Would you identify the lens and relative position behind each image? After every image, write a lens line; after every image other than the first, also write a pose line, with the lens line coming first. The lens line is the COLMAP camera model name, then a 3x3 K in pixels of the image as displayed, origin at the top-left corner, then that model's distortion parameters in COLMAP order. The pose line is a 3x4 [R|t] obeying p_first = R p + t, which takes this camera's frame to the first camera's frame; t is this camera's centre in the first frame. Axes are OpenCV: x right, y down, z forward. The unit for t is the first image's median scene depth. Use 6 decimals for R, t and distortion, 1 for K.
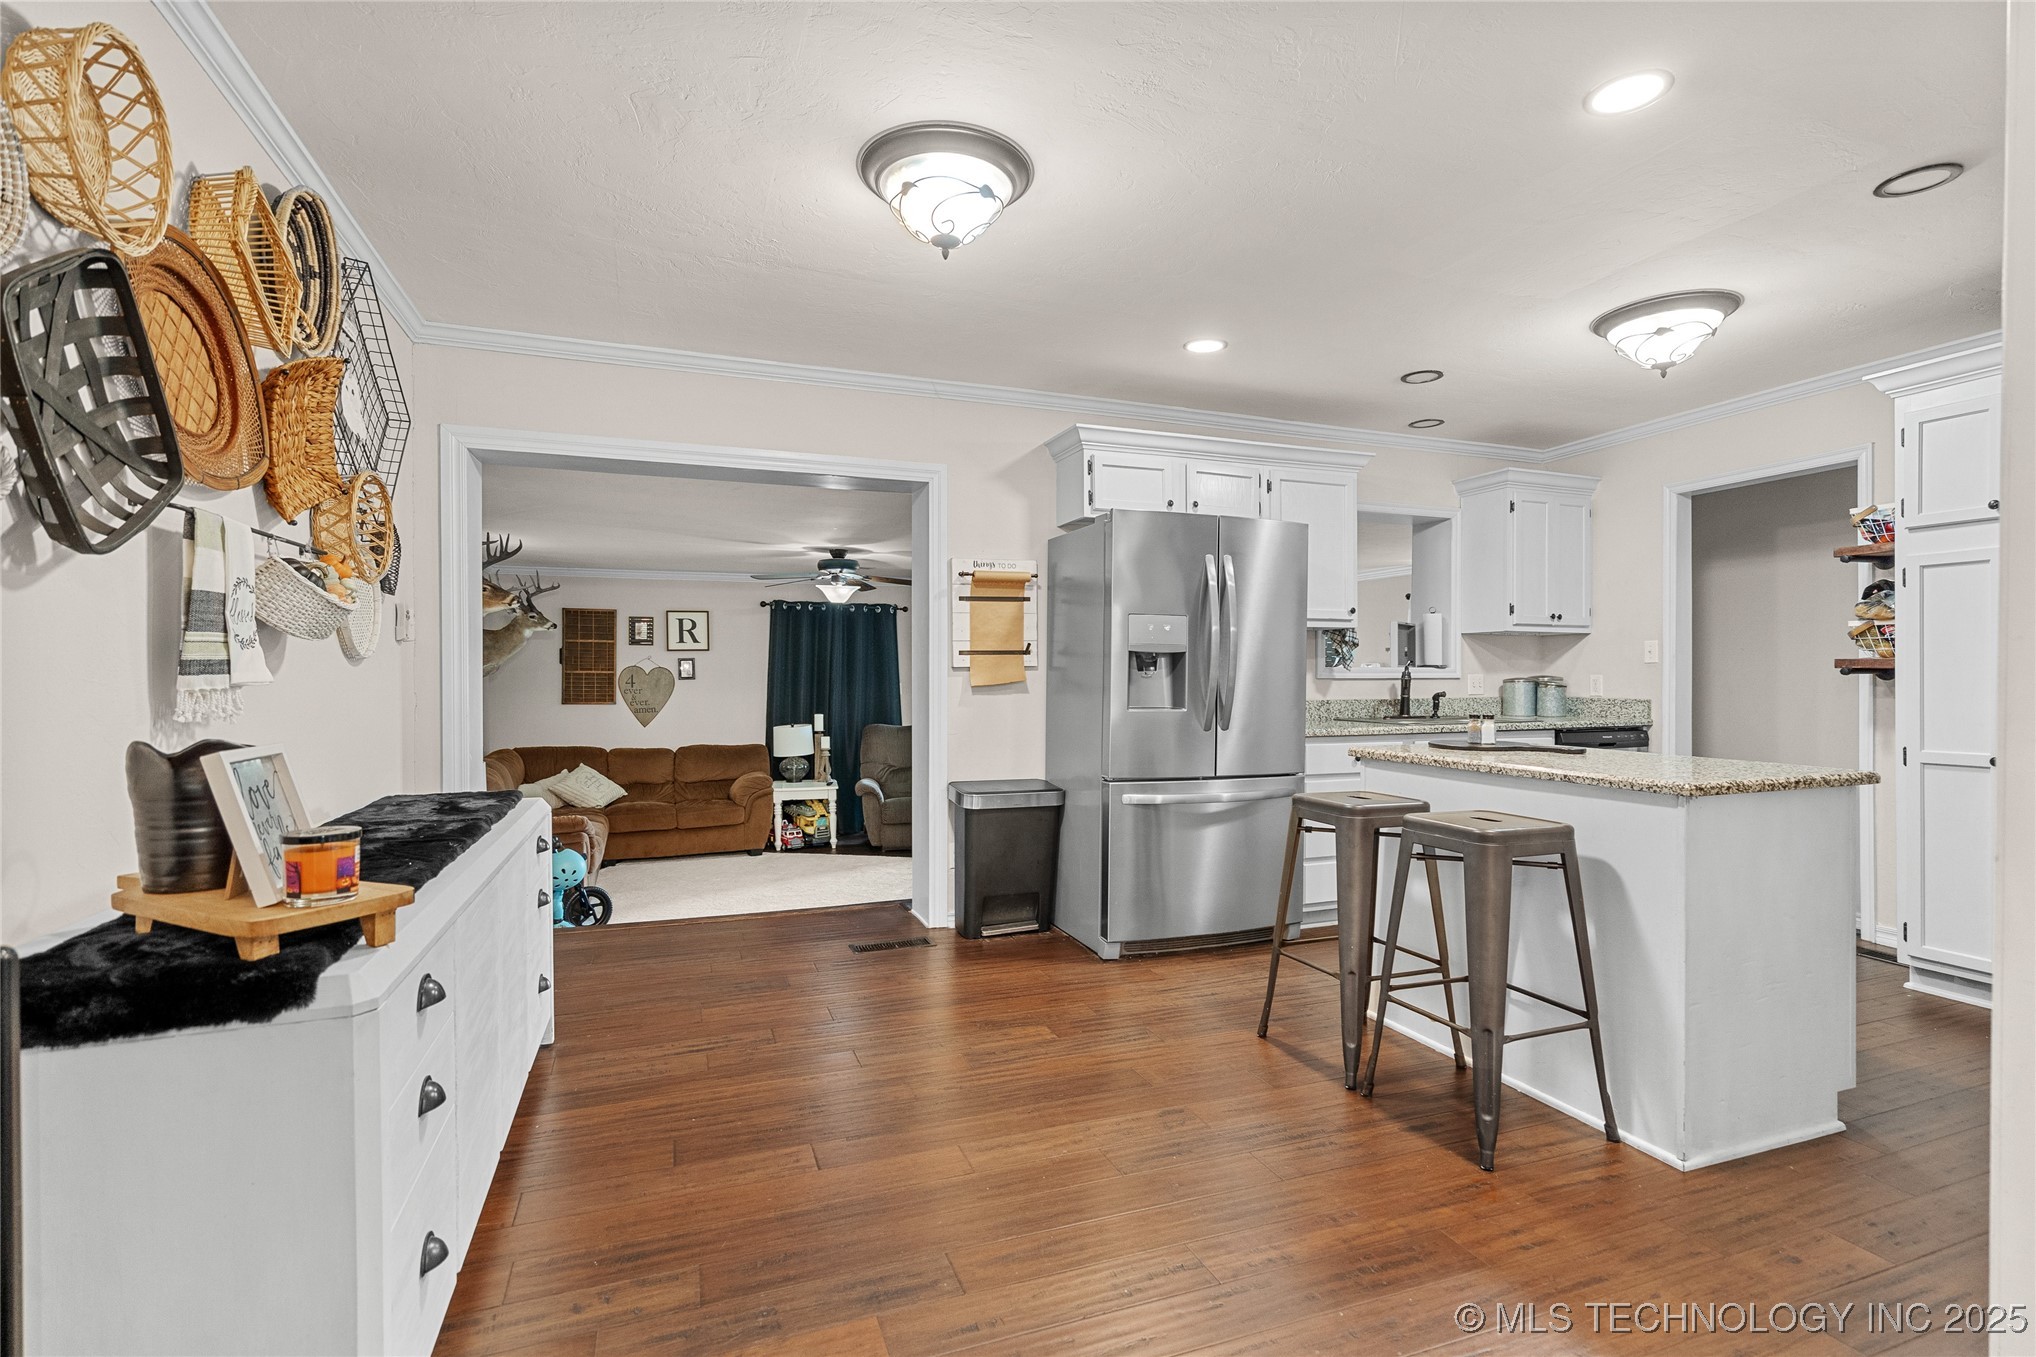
lens RADIAL K [[940.2, 0, 1021.3], [0, 940.2, 673.7], [0, 0, 1]] dist [-0.005262, 0.003282]
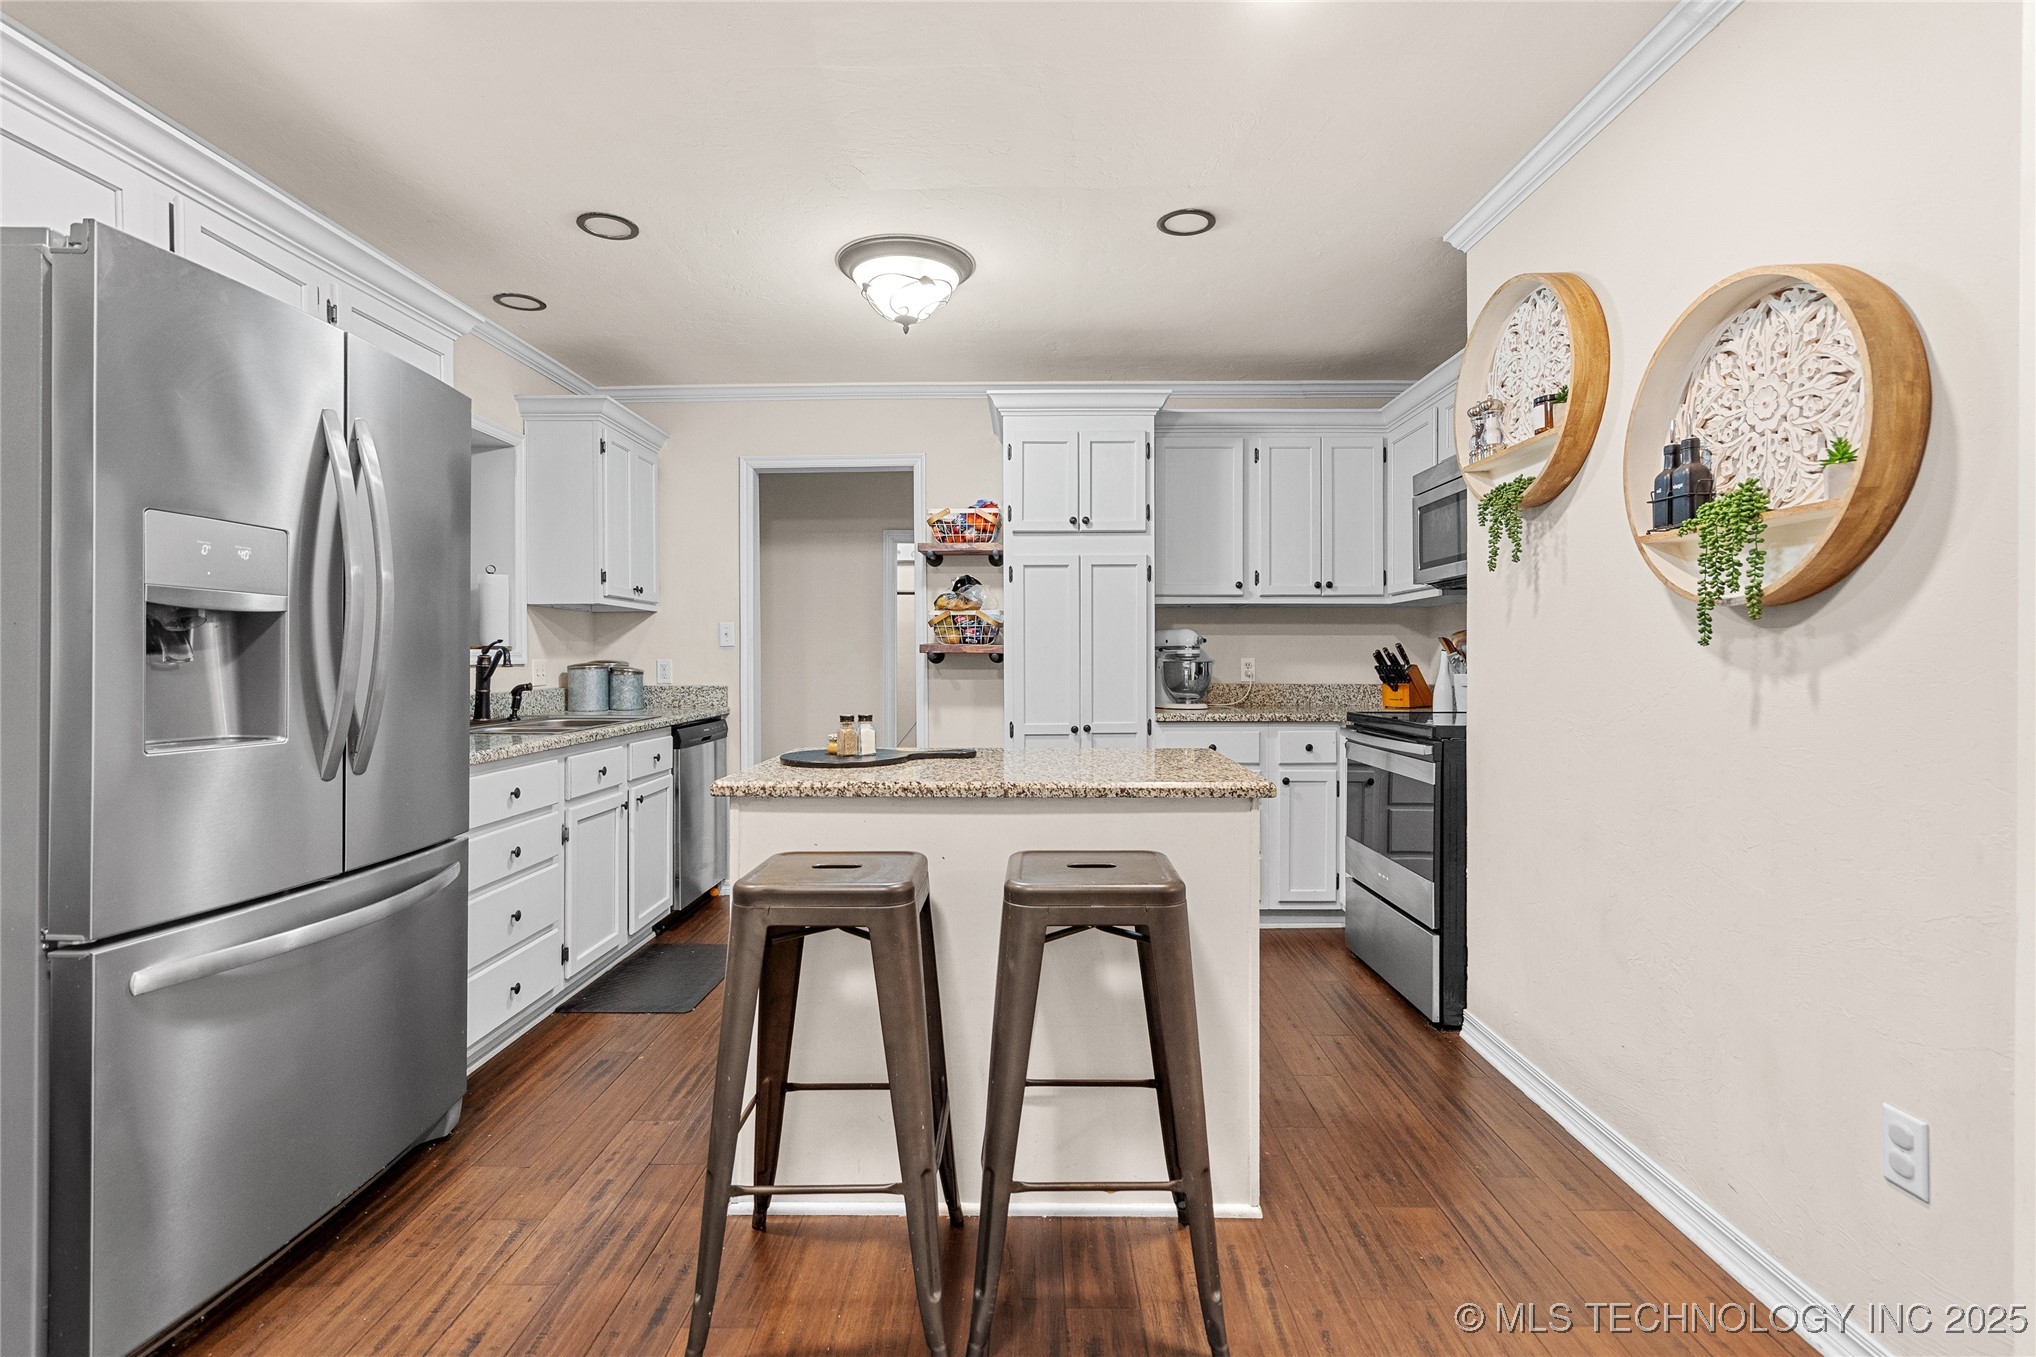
lens RADIAL K [[940.2, 0, 1022.7], [0, 940.2, 667.9], [0, 0, 1]] dist [-0.005262, 0.003282]
pose [[0.362835, -0.010519, 0.931794, -0.104967], [0.000190, 0.999937, 0.011215, -0.000816], [-0.931853, -0.003892, 0.362814, 0.465736]]
